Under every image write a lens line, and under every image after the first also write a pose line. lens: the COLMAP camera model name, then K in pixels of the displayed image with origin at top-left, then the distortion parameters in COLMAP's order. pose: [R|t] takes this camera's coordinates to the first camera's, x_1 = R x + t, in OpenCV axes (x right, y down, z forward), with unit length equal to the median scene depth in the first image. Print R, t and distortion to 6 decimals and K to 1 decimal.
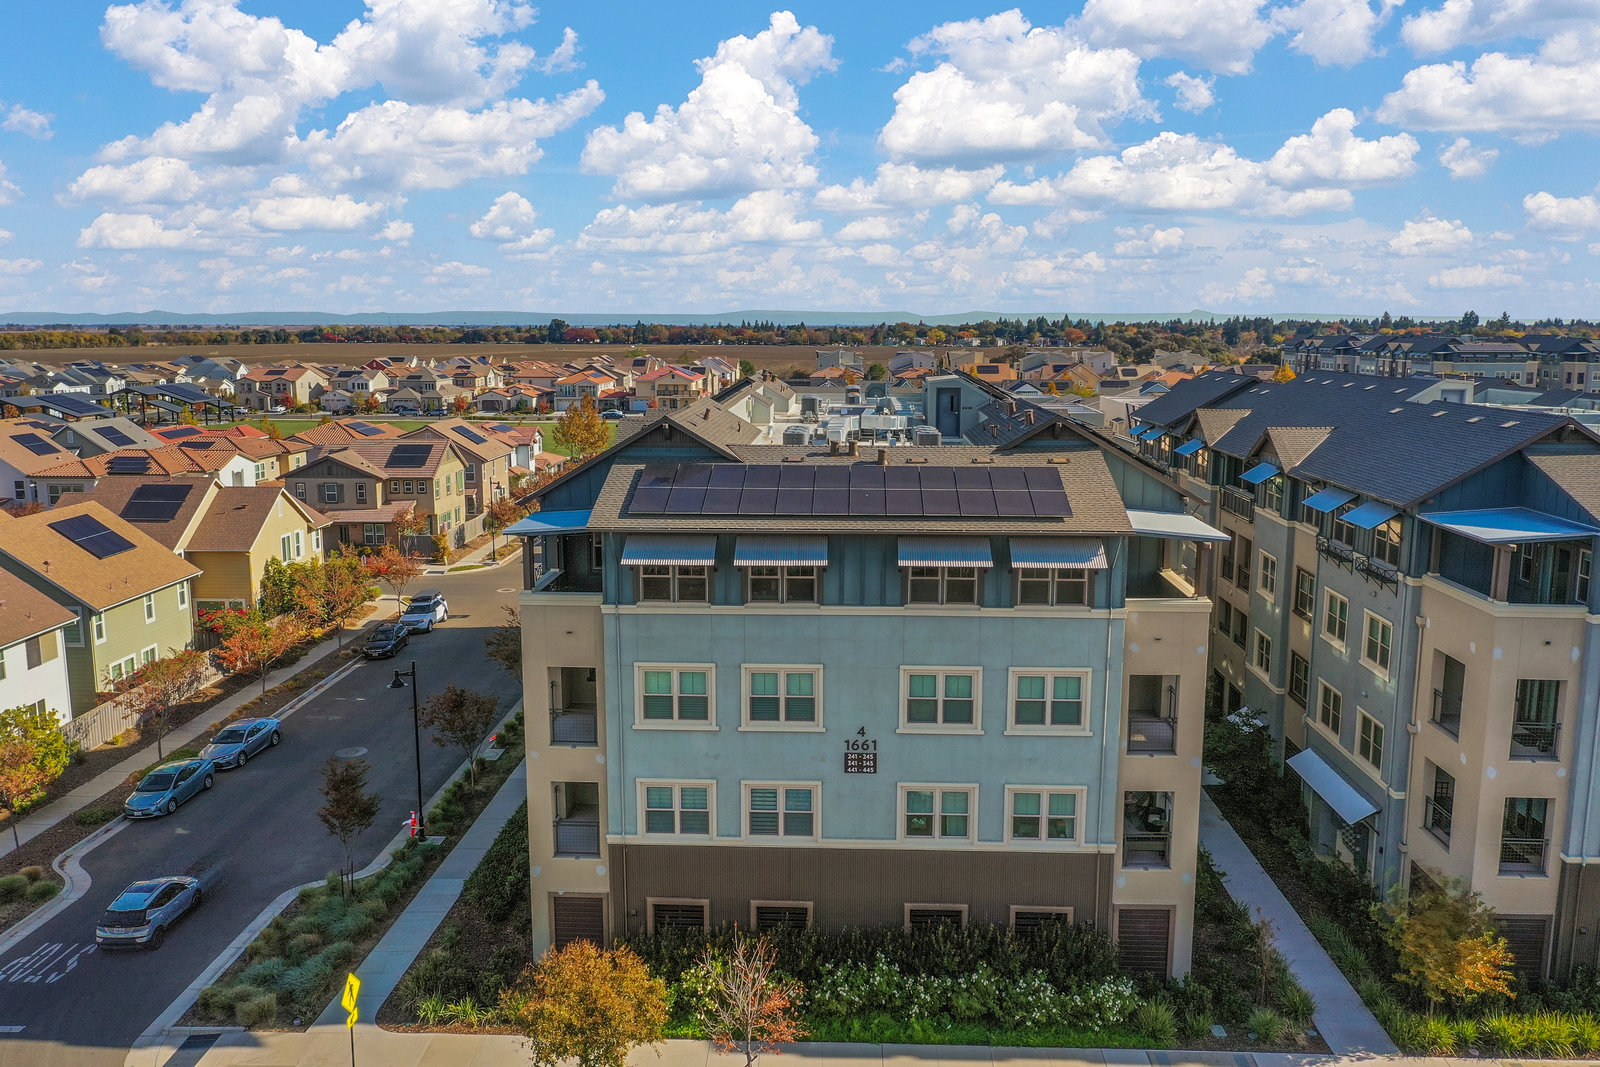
lens RADIAL K [[1272.3, 0, 801.7], [0, 1272.3, 528.5], [0, 0, 1]] dist [-0.004222, 0.012510]
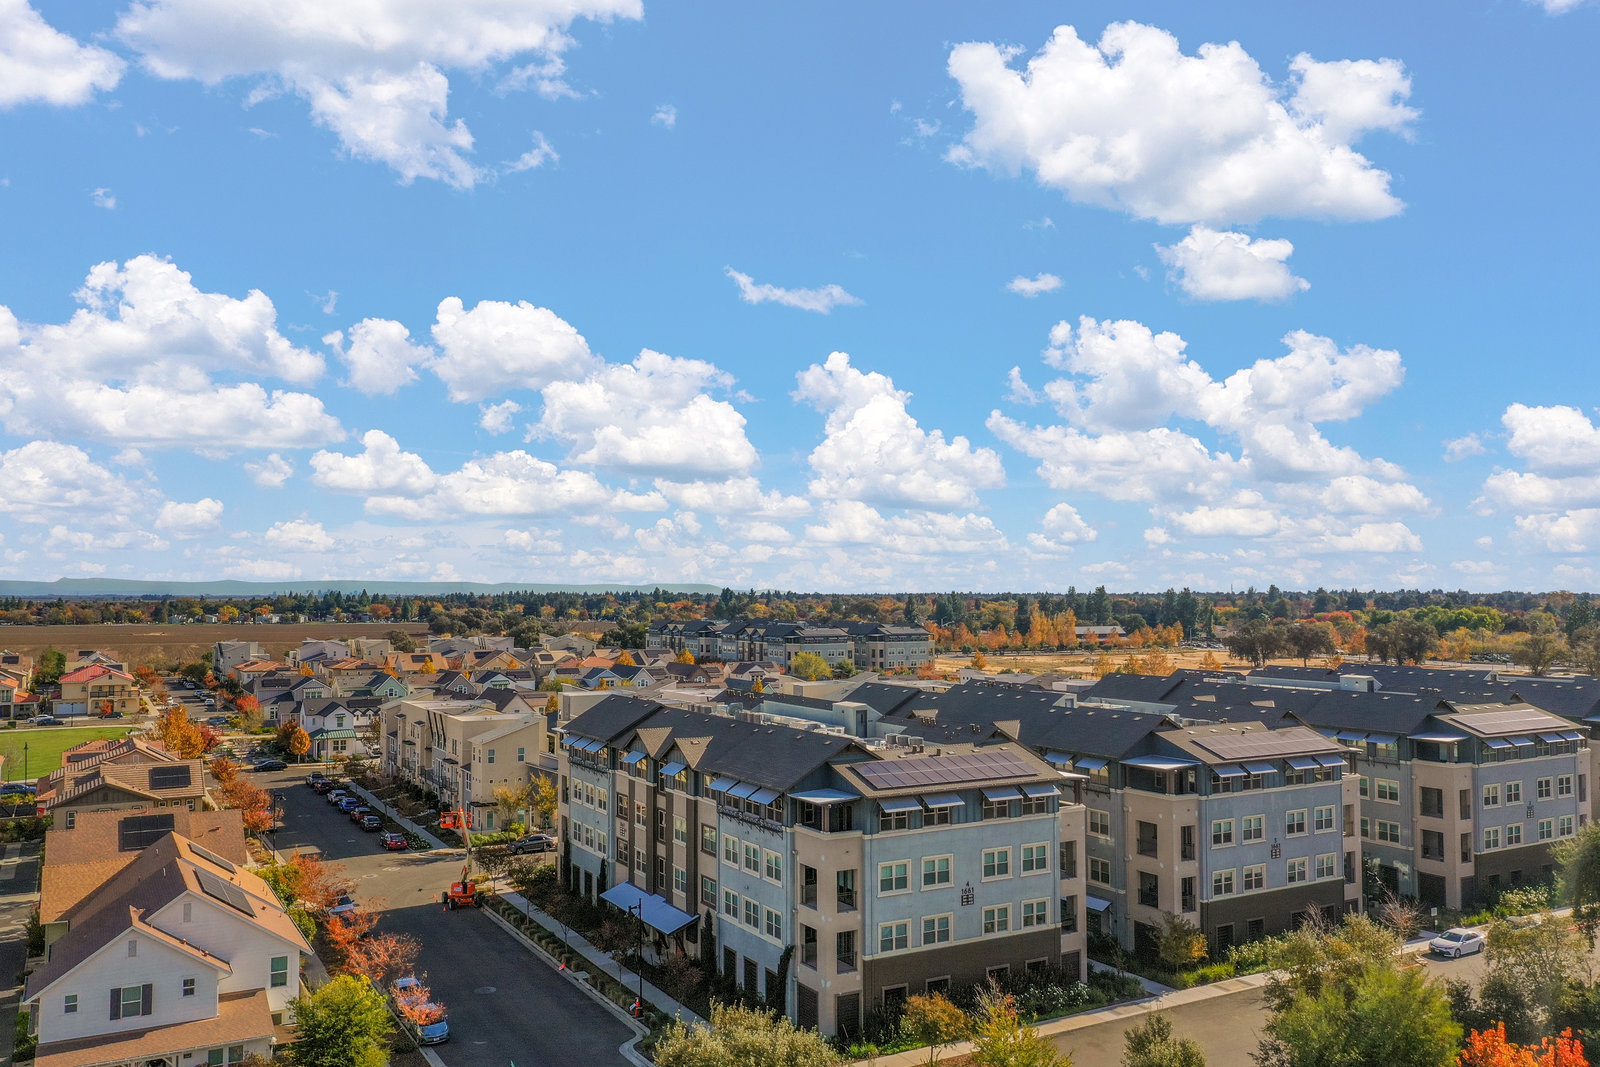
lens RADIAL K [[1272.3, 0, 805.5], [0, 1272.3, 533.3], [0, 0, 1]] dist [-0.004222, 0.012510]
pose [[0.844118, 0.022739, 0.535675, -1.289523], [0.087354, 0.979918, -0.179248, -0.055292], [-0.528994, 0.198100, 0.825180, -0.699230]]
